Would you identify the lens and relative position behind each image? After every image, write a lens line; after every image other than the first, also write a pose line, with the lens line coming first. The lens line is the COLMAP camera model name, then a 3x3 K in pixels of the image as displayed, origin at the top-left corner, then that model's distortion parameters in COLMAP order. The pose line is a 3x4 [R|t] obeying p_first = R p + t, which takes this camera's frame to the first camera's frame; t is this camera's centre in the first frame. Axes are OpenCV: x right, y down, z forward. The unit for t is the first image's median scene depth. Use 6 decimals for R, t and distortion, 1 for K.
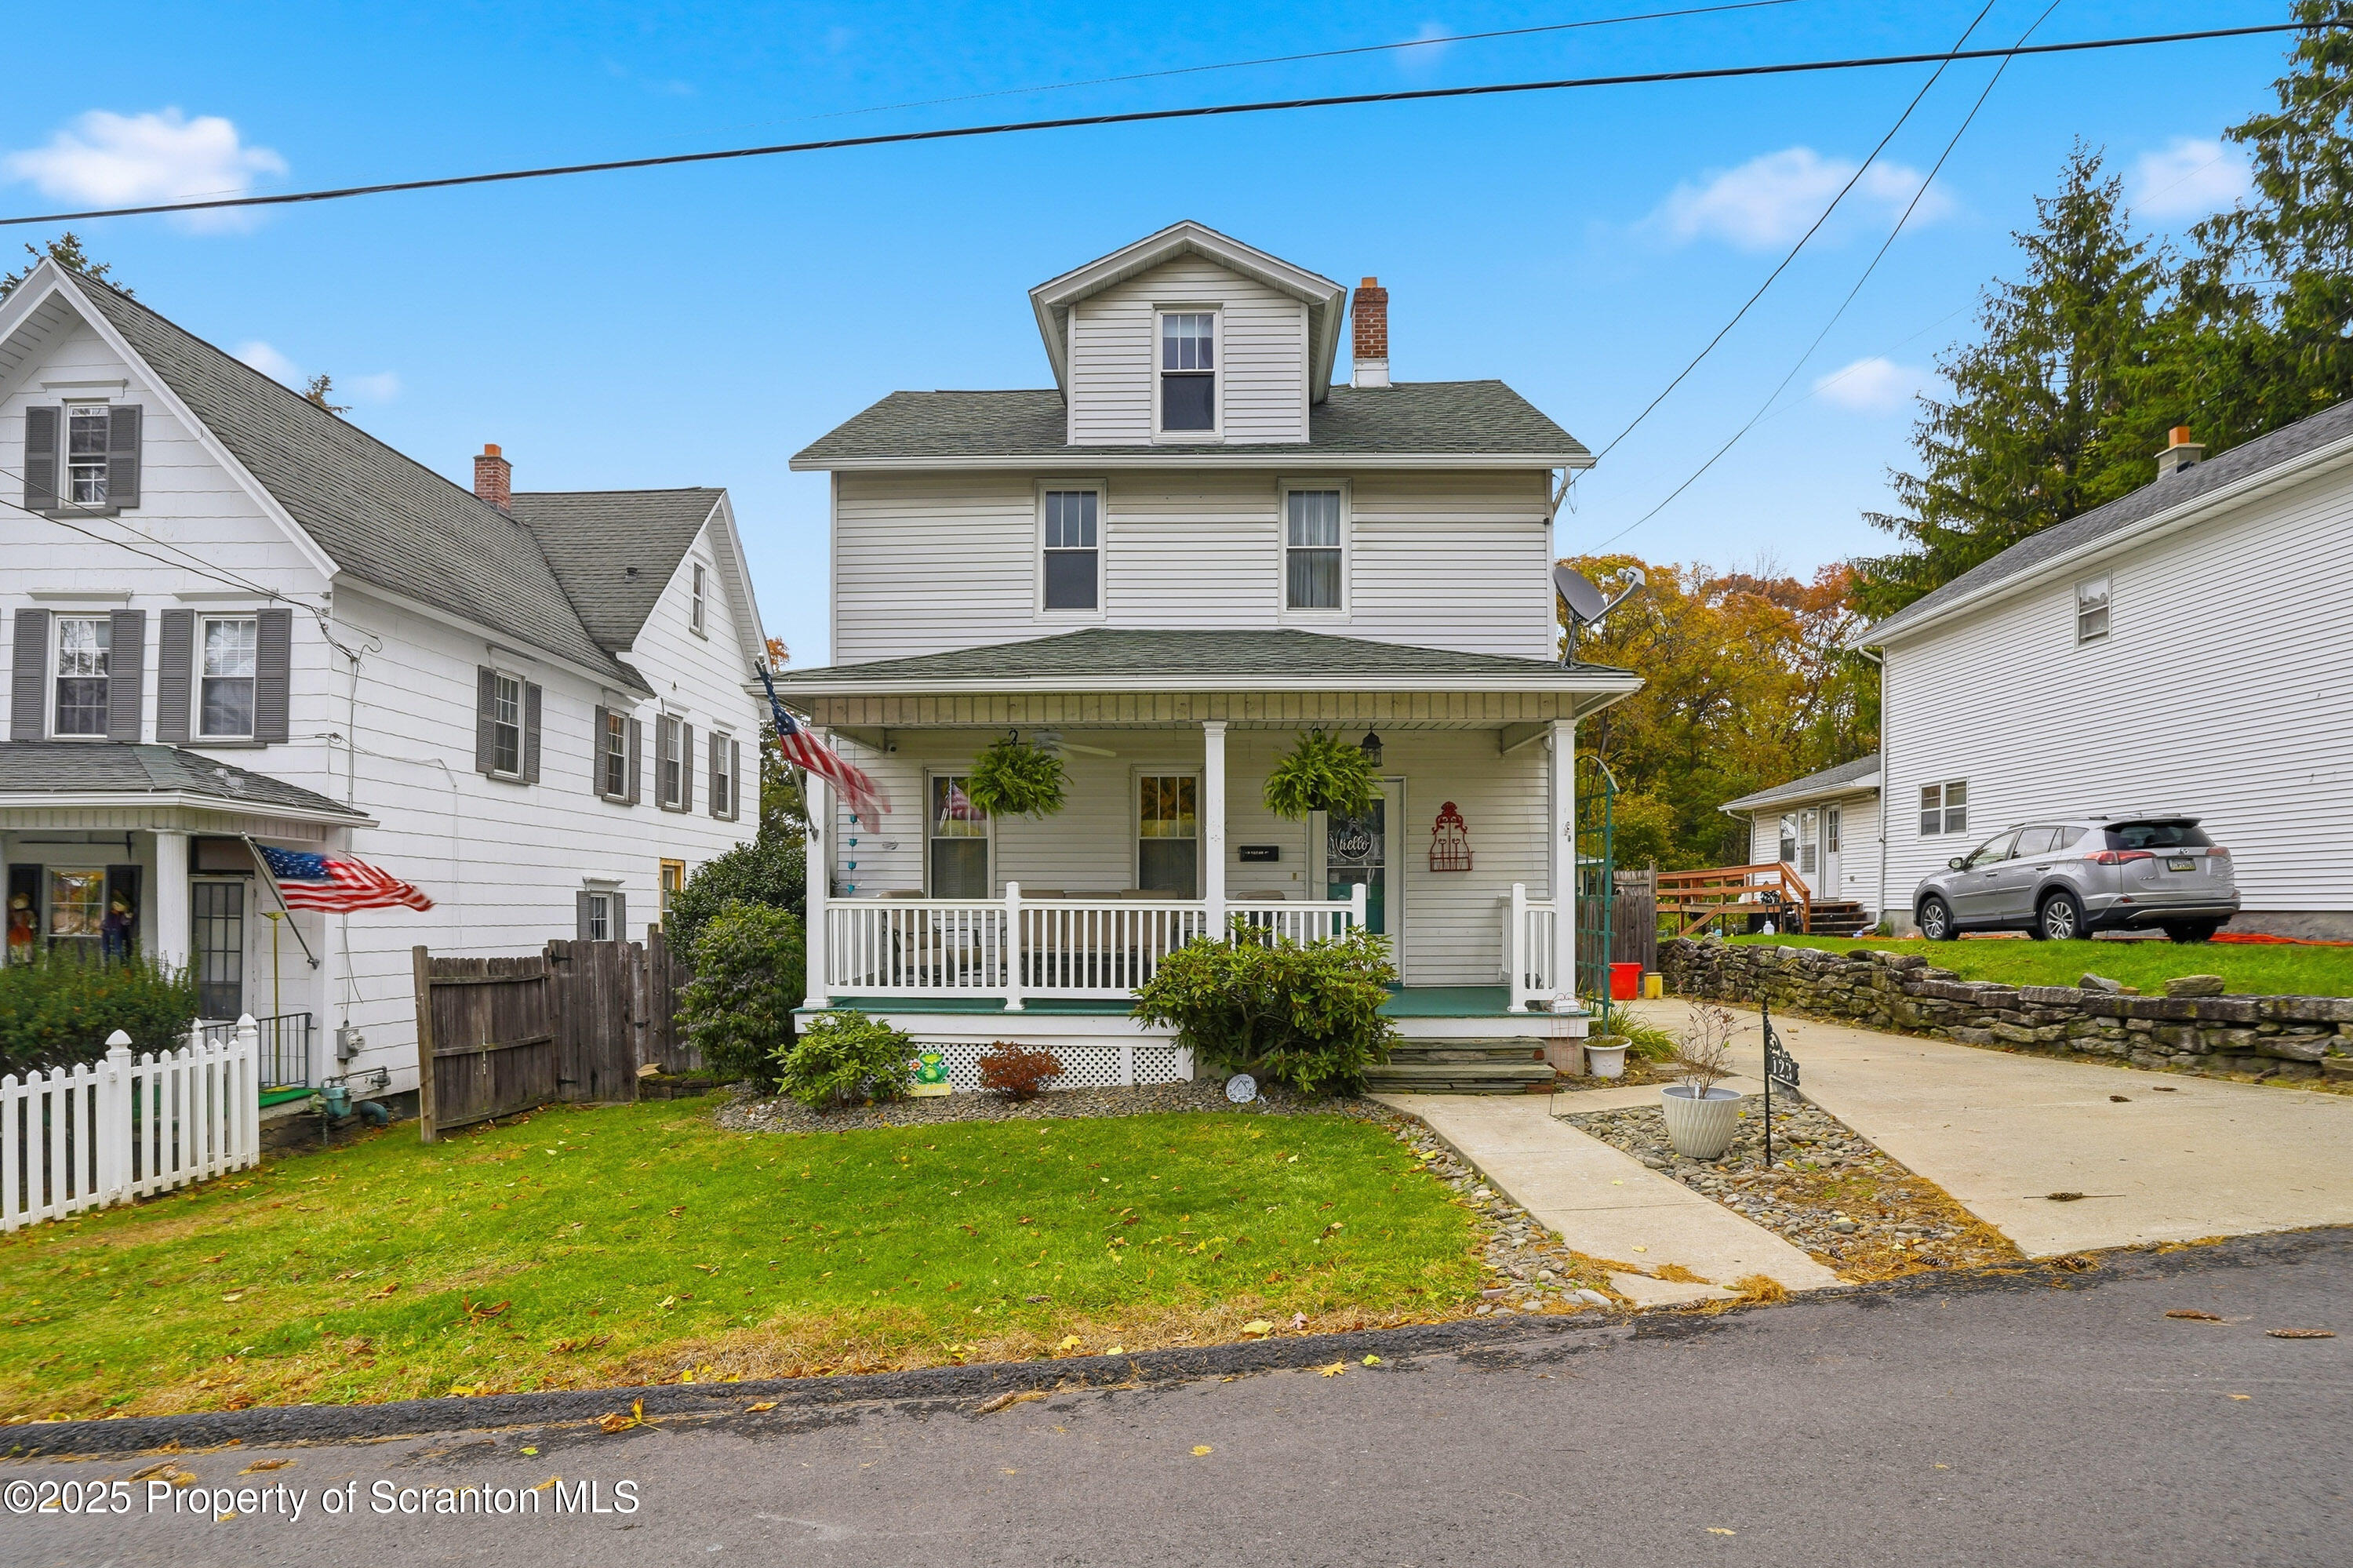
lens RADIAL K [[1292.7, 0, 1177.2], [0, 1292.7, 796.9], [0, 0, 1]] dist [-0.091376, 0.046286]
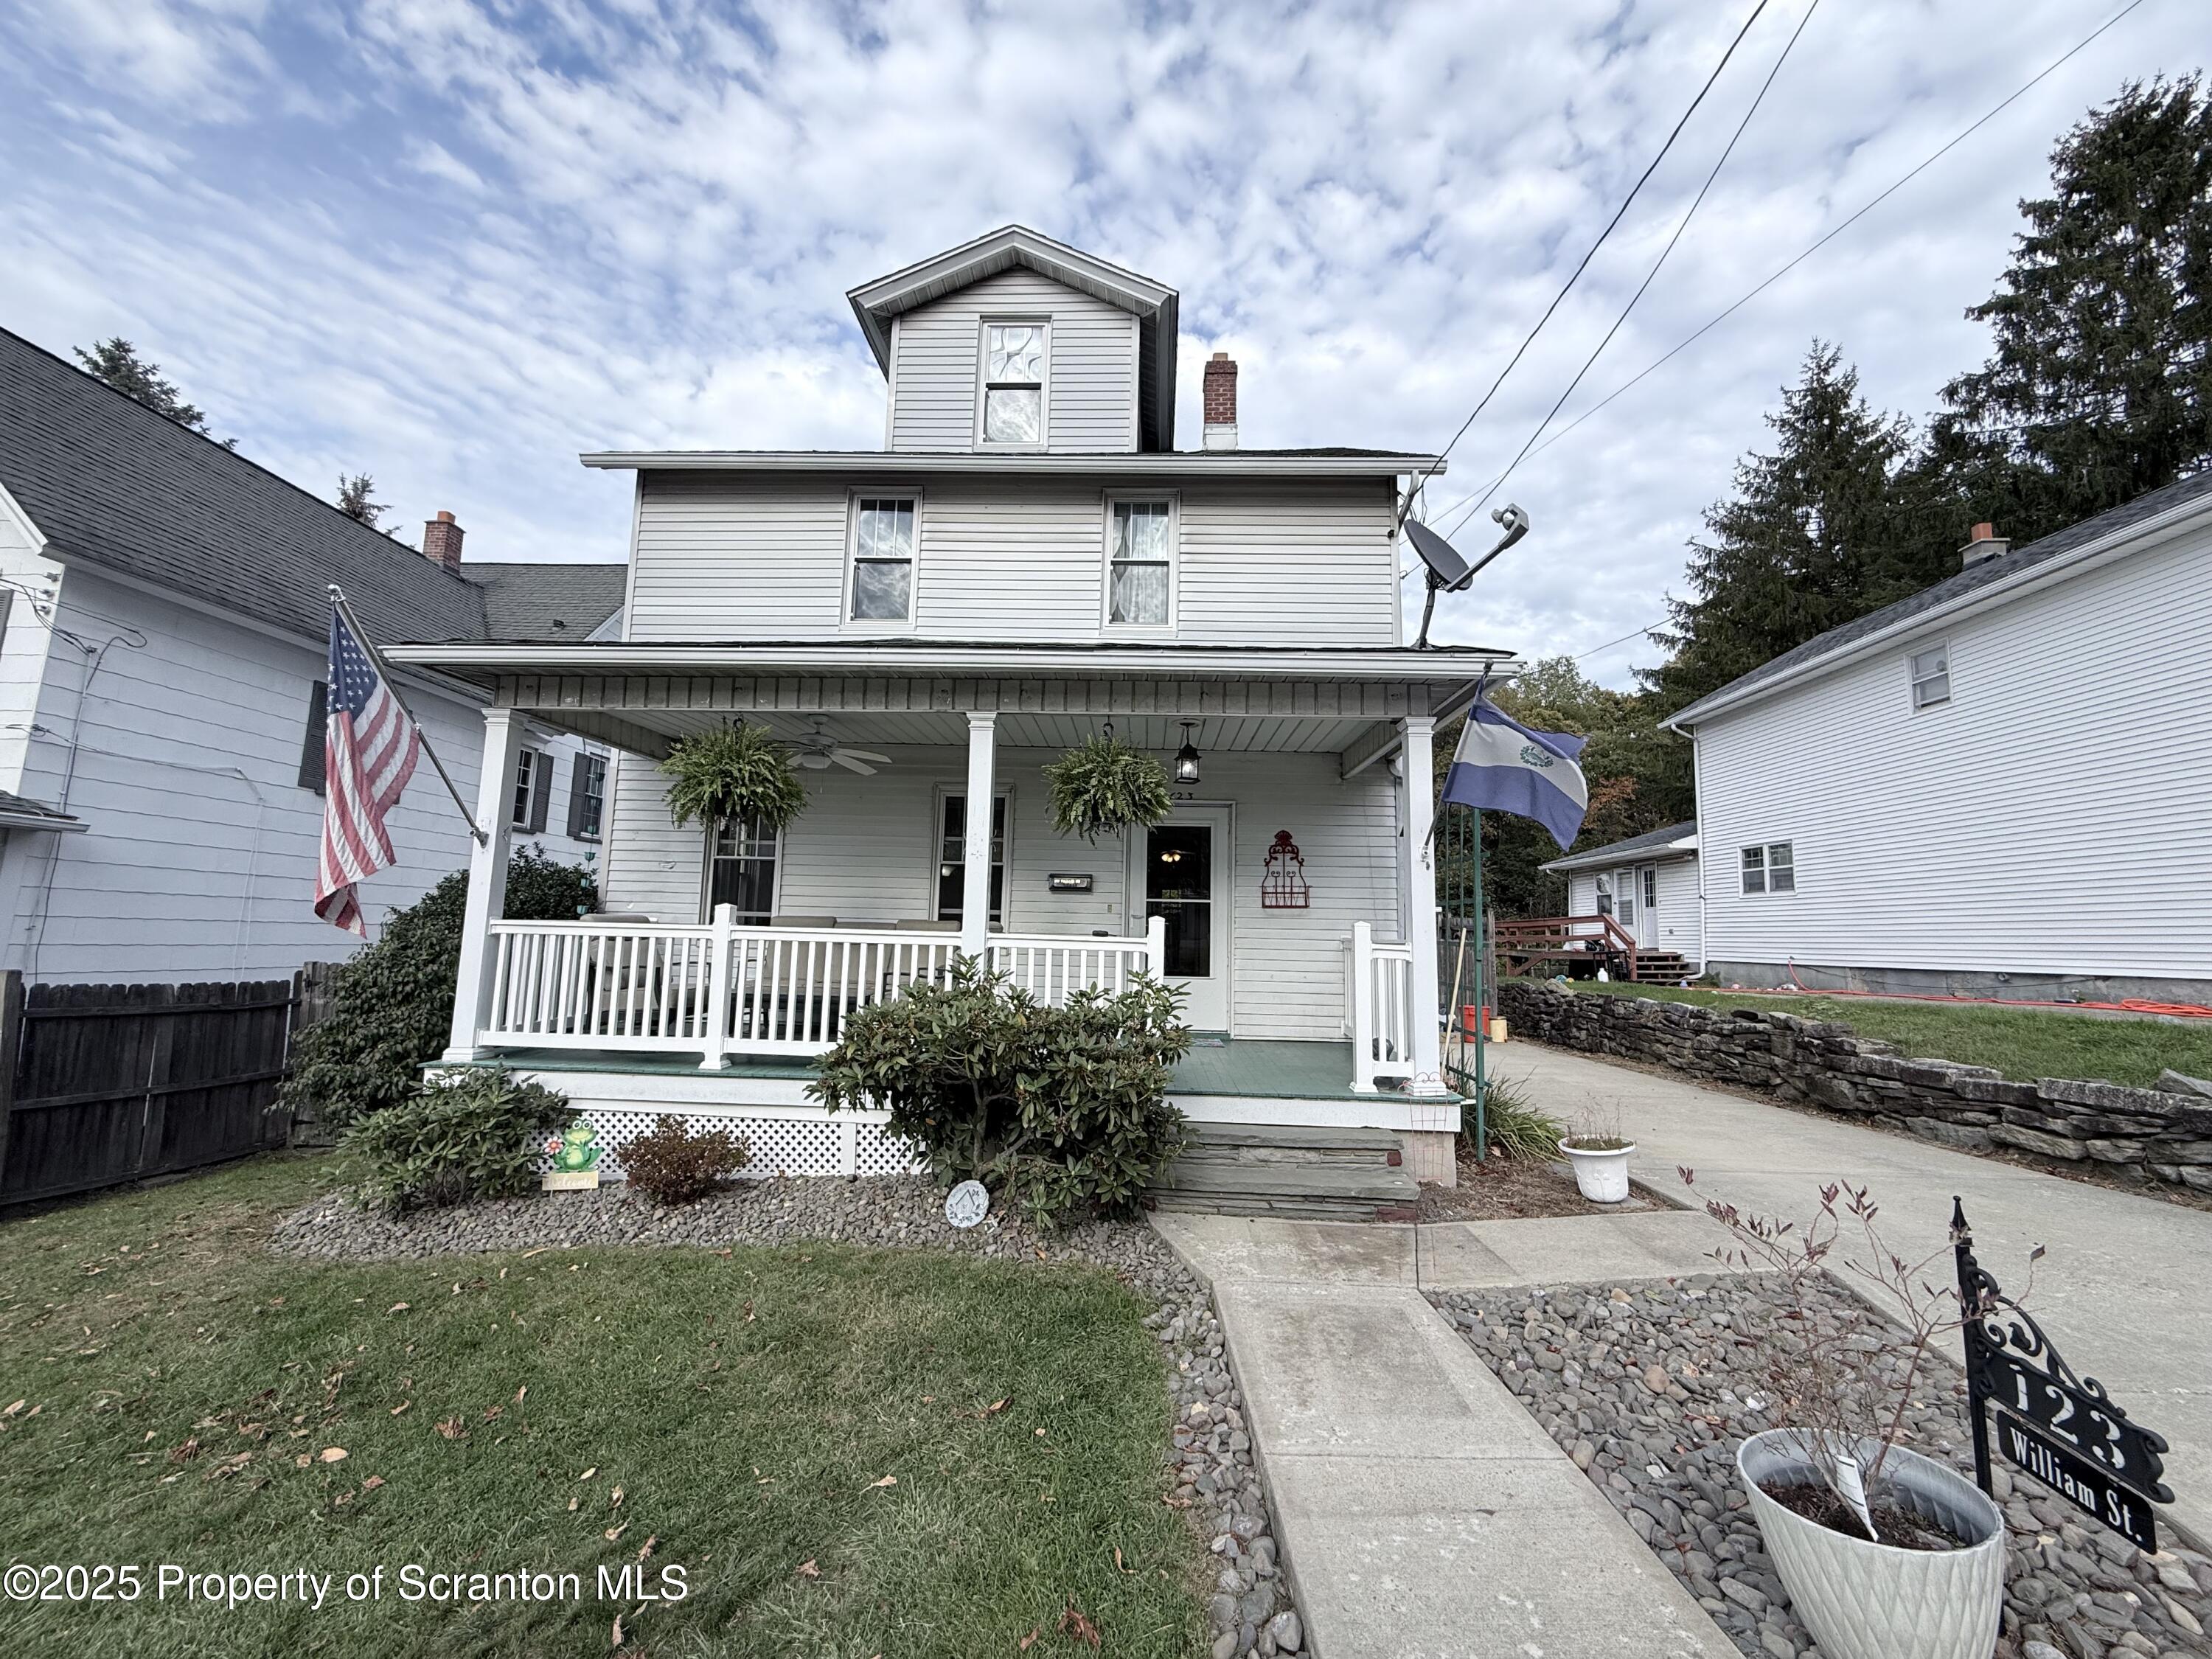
lens RADIAL K [[894.8, 0, 1100.2], [0, 894.8, 770.1], [0, 0, 1]] dist [0.000797, -0.000124]
pose [[0.999436, 0.017858, -0.028450, 0.099680], [-0.020735, 0.994334, -0.104259, 0.030118], [0.026427, 0.104790, 0.994143, 0.368240]]
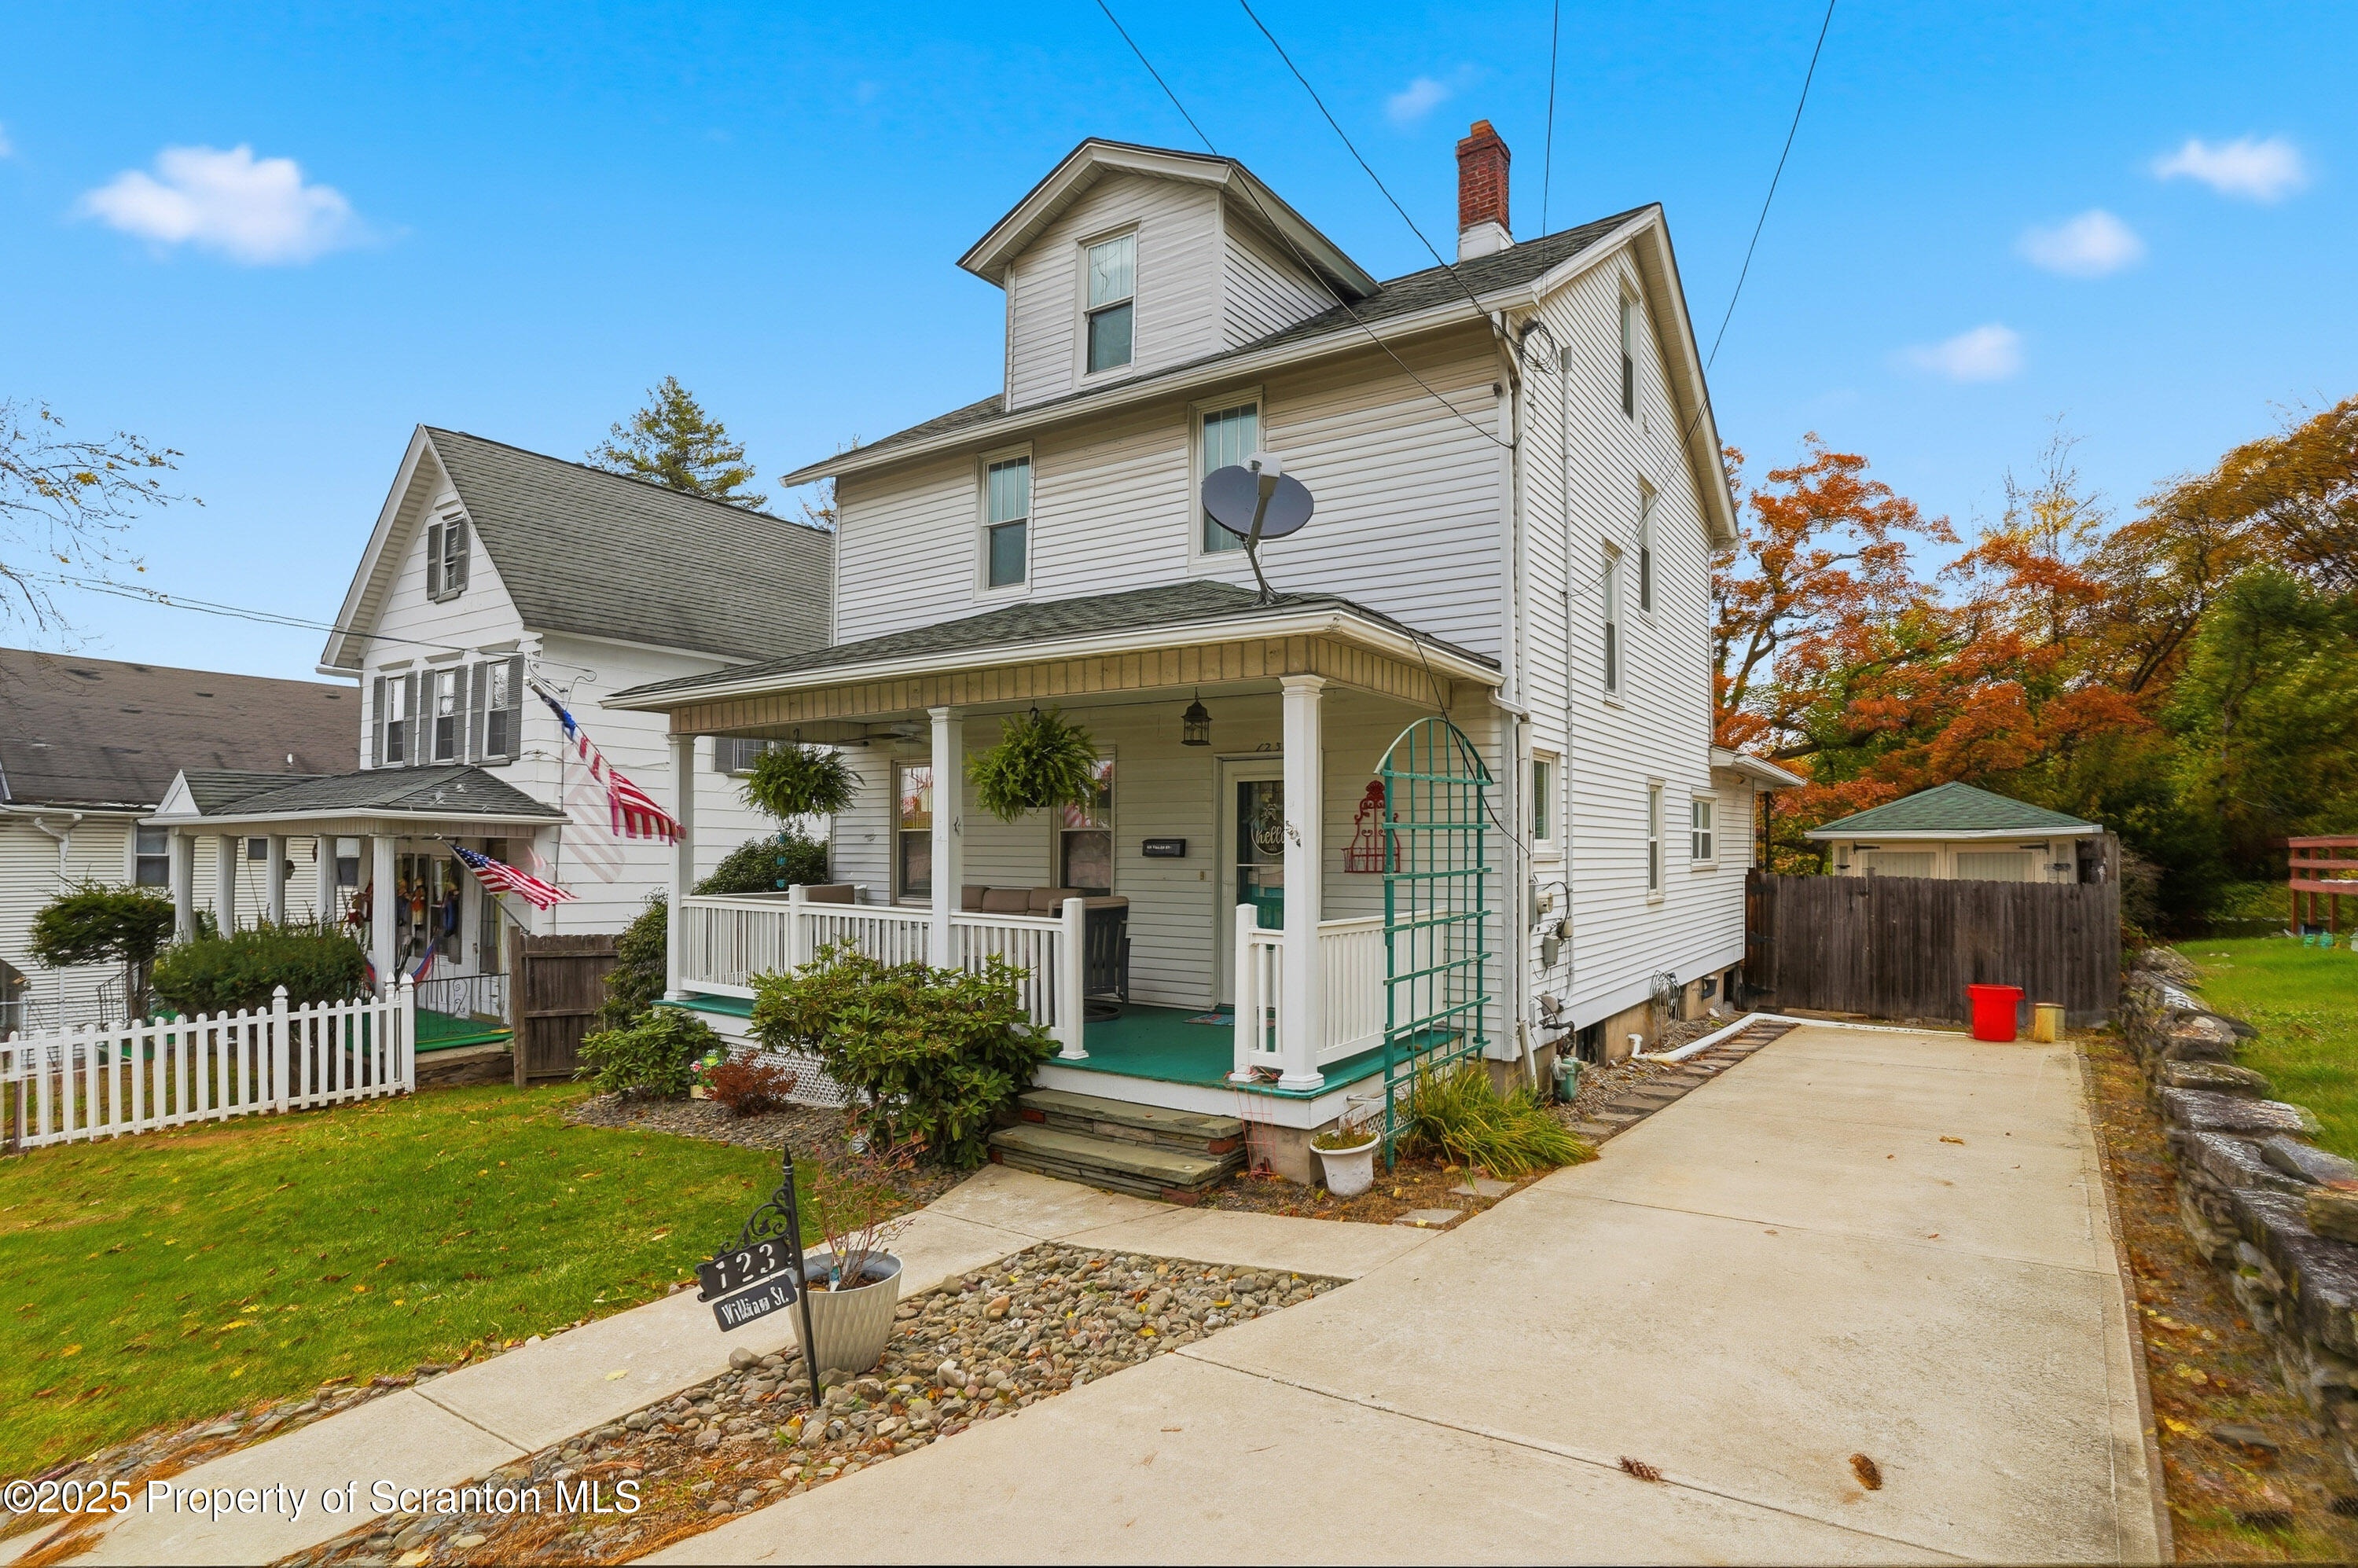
lens RADIAL K [[1202.3, 0, 1186.0], [0, 1202.3, 768.5], [0, 0, 1]] dist [-0.033709, 0.000139]
pose [[0.830664, -0.032556, -0.555822, 0.513146], [0.041392, 0.999137, 0.003338, -0.010443], [0.555233, -0.025779, 0.831295, 0.347658]]
